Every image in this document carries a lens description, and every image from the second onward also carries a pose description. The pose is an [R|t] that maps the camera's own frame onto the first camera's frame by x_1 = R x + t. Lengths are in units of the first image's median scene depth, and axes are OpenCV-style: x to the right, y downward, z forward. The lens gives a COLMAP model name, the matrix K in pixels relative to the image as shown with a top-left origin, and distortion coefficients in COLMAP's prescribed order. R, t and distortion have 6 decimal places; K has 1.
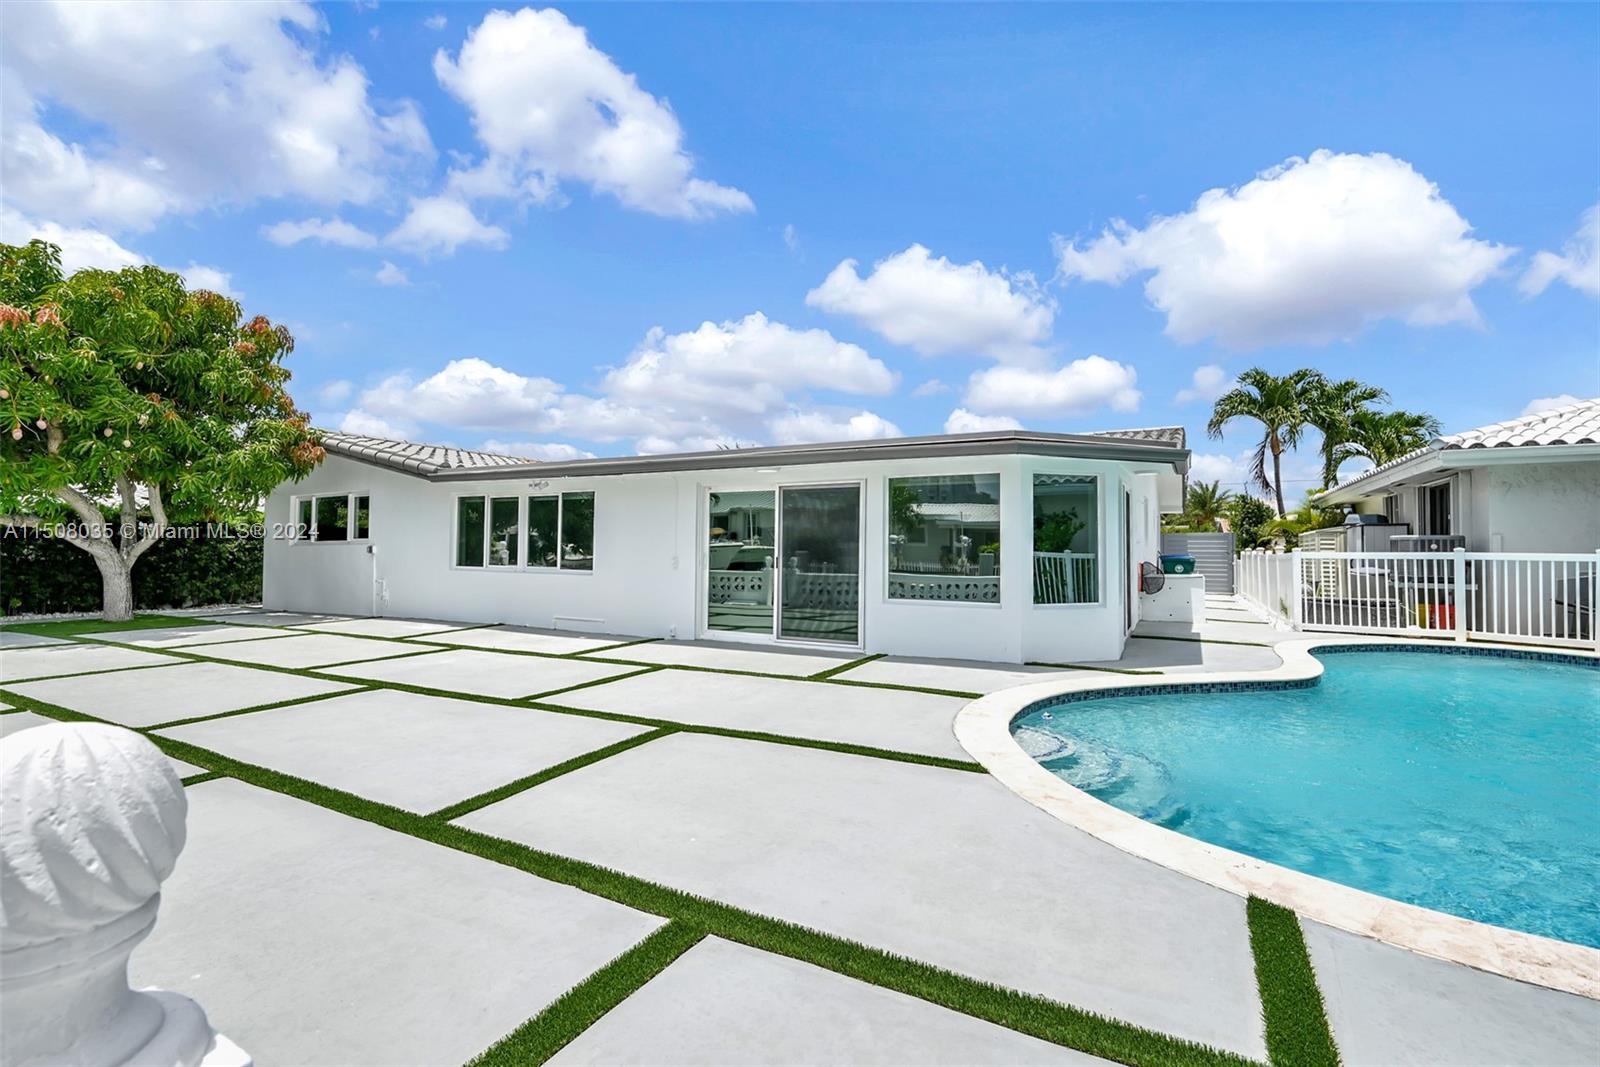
lens RADIAL K [[744.7, 0, 800.0], [0, 744.7, 533.5], [0, 0, 1]] dist [0.000151, 0.000151]
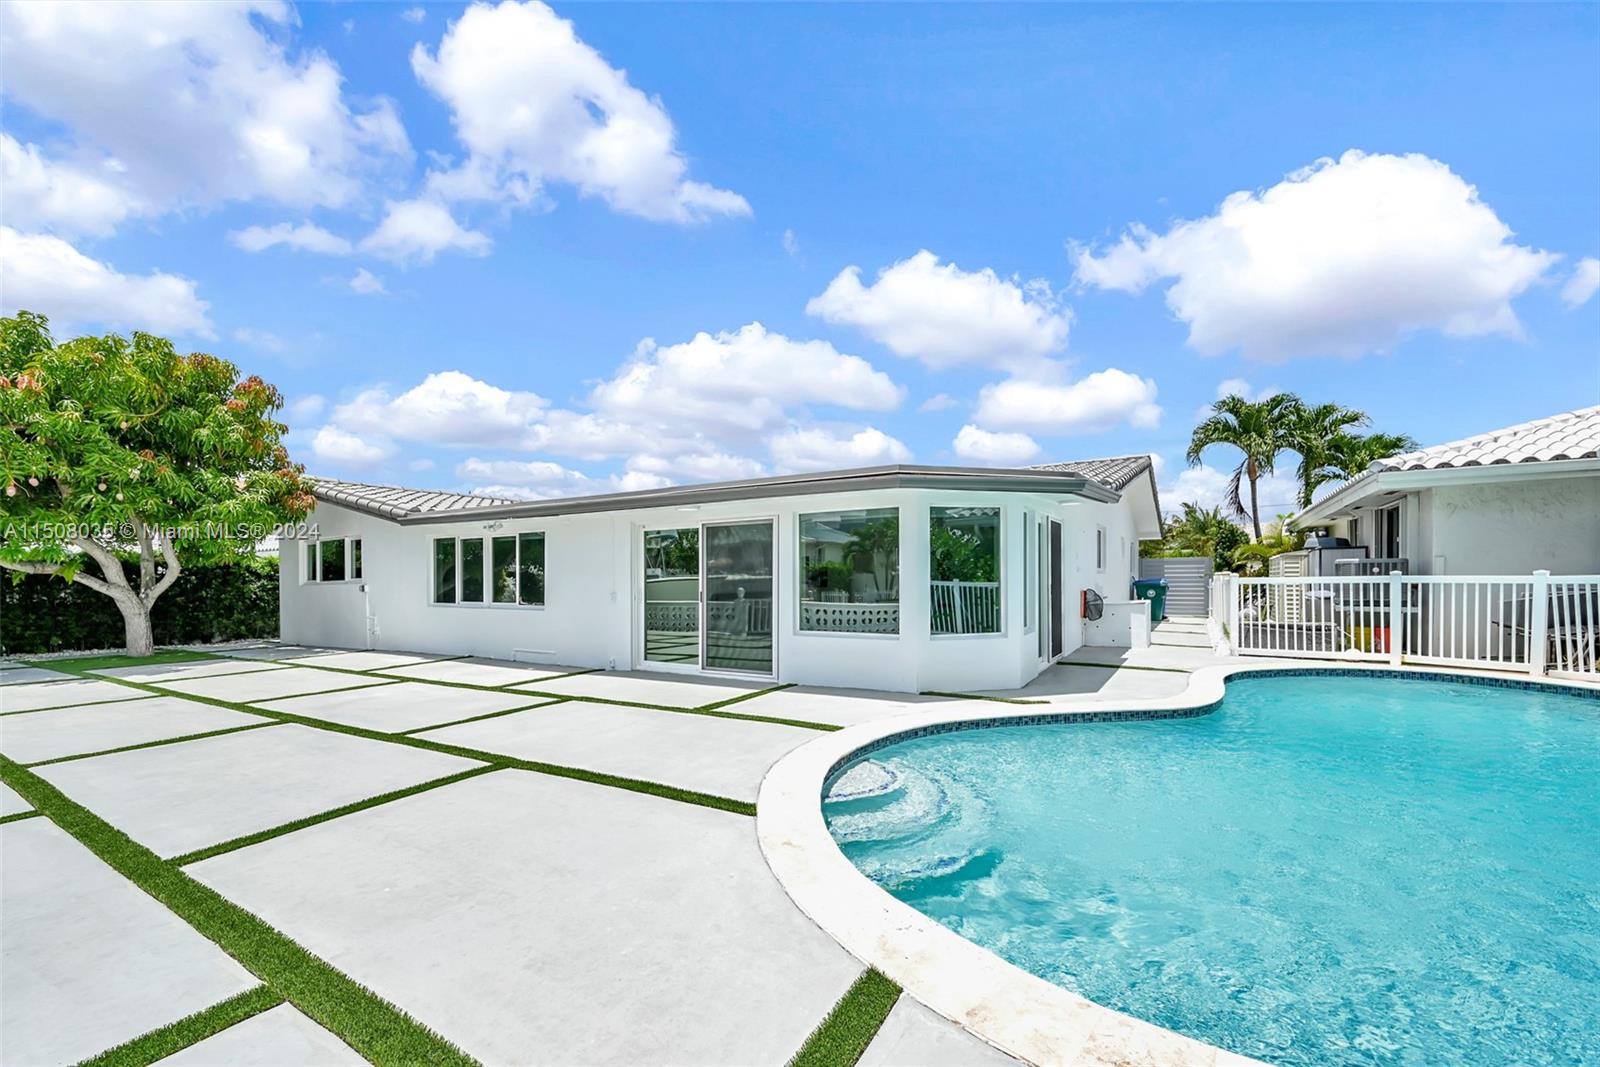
lens RADIAL K [[688.3, 0, 797.5], [0, 688.3, 586.0], [0, 0, 1]] dist [-0.000696, -0.000212]
pose [[0.998213, -0.015506, -0.057716, 0.131110], [0.017410, 0.999316, 0.032639, -0.004304], [0.057170, -0.033586, 0.997799, 0.035746]]
